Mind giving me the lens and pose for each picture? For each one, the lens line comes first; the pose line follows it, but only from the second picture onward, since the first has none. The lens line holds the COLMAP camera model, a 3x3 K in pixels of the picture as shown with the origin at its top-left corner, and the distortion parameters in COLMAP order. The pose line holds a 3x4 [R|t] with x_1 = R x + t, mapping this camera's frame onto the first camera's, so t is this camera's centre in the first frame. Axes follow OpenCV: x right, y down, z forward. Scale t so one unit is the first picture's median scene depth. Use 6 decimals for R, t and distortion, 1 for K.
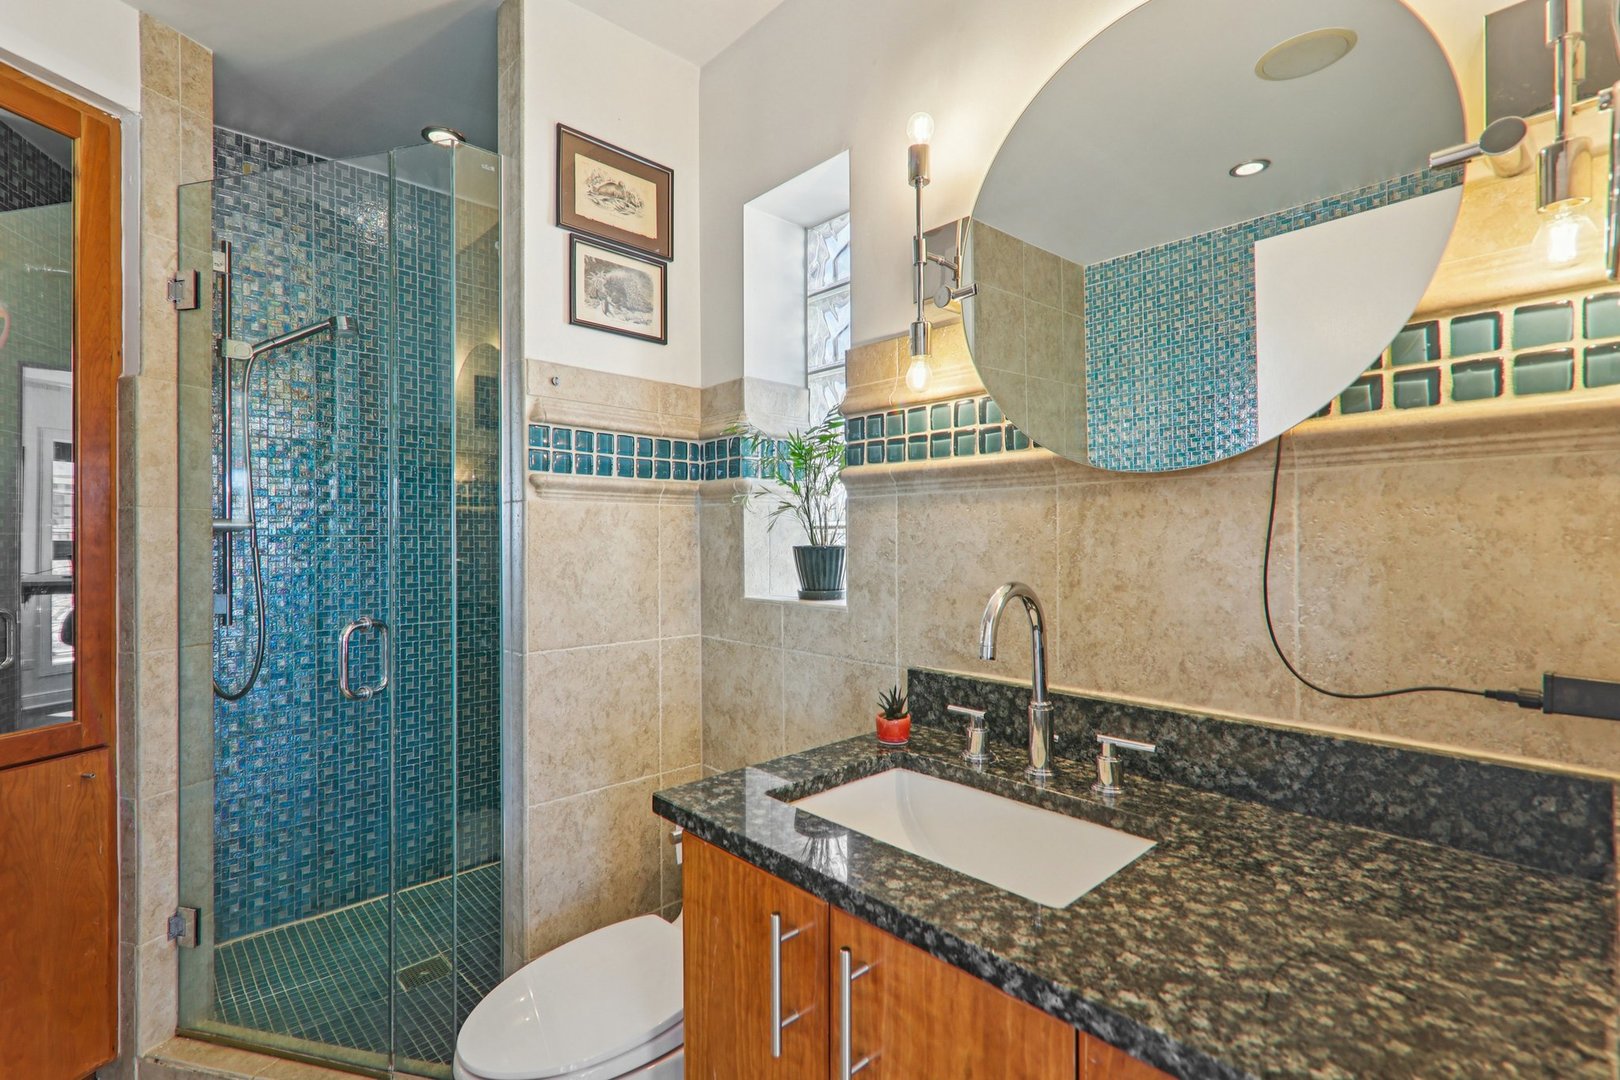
lens RADIAL K [[749.3, 0, 813.0], [0, 749.3, 538.7], [0, 0, 1]] dist [-0.005450, 0.000042]
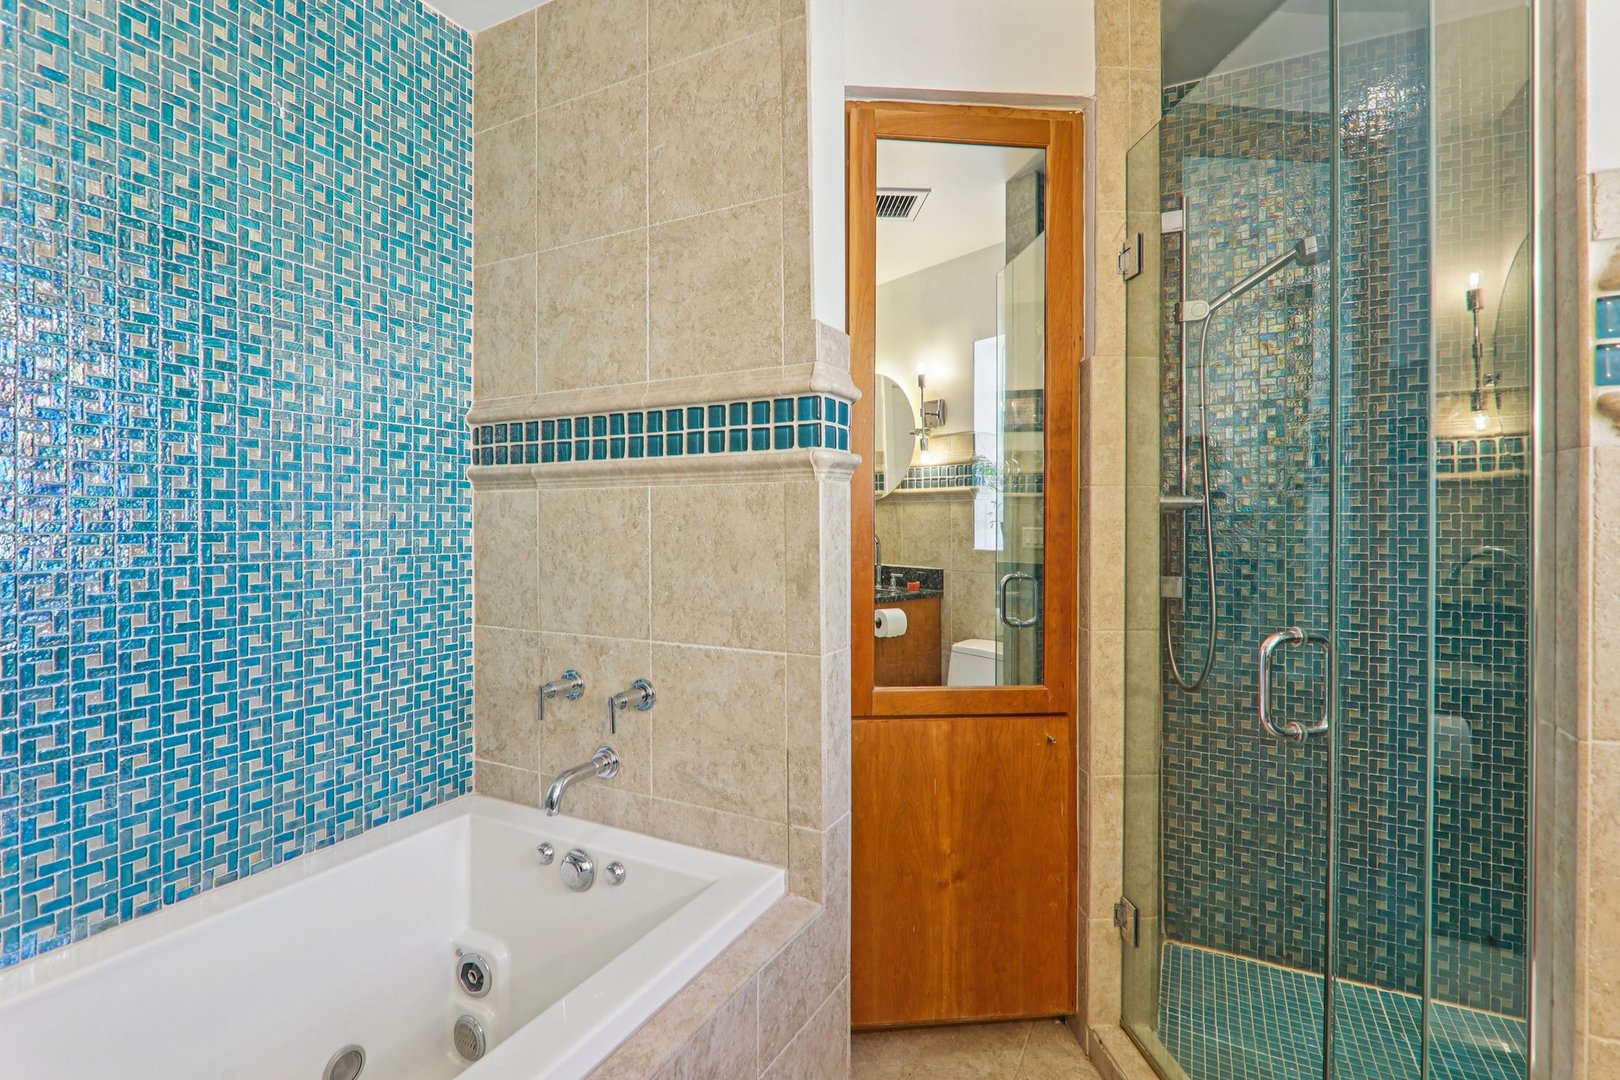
lens RADIAL K [[749.3, 0, 815.5], [0, 749.3, 525.6], [0, 0, 1]] dist [-0.005450, 0.000042]
pose [[0.336085, 0.008338, -0.941795, -0.071847], [0.001381, 0.999955, 0.009345, 0.000878], [0.941830, -0.004441, 0.336059, 0.294065]]
